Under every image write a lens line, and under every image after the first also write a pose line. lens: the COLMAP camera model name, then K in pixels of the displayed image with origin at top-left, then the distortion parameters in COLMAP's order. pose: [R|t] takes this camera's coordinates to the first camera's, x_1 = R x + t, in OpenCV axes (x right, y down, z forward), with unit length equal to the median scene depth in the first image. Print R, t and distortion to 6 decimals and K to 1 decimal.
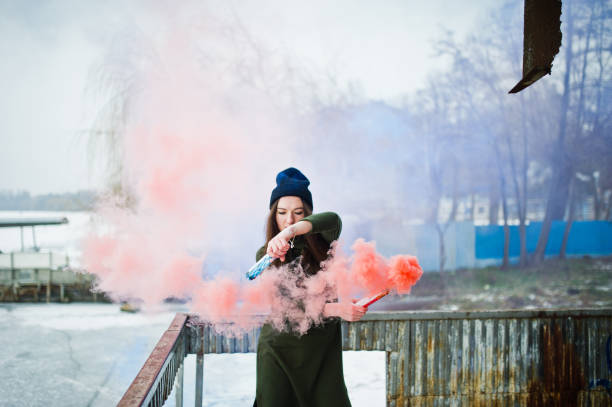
lens RADIAL K [[585.1, 0, 306.0], [0, 585.1, 207.2], [0, 0, 1]] dist [-0.026135, 0.000000]
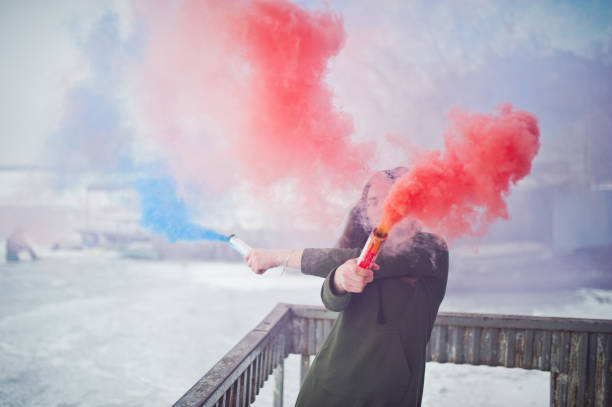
lens RADIAL K [[585.1, 0, 302.8], [0, 585.1, 203.6], [0, 0, 1]] dist [-0.026135, 0.000000]
pose [[0.956411, 0.015097, -0.291633, 0.047303], [0.002157, 0.998270, 0.058751, -0.006283], [0.292015, -0.056820, 0.954724, 0.222711]]
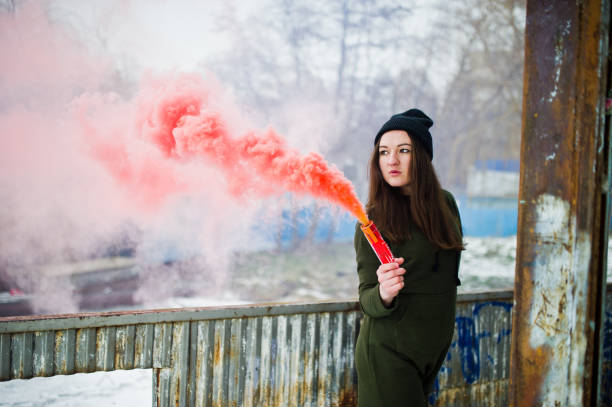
lens RADIAL K [[585.1, 0, 308.2], [0, 585.1, 204.1], [0, 0, 1]] dist [-0.026135, 0.000000]
pose [[0.925507, 0.025089, 0.377898, 0.041130], [-0.032774, 0.999366, 0.013920, 0.039109], [-0.377309, -0.025268, 0.925743, 0.300322]]
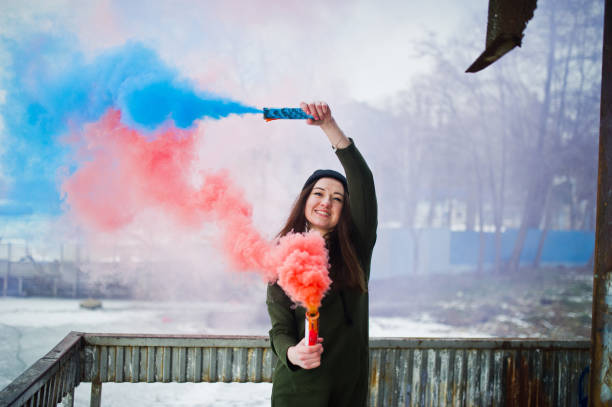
lens RADIAL K [[585.1, 0, 307.9], [0, 585.1, 206.3], [0, 0, 1]] dist [-0.026135, 0.000000]
pose [[0.998648, 0.036673, 0.036849, 0.075178], [-0.036713, 0.999326, 0.000385, -0.009145], [-0.036810, -0.001737, 0.999321, 0.155755]]
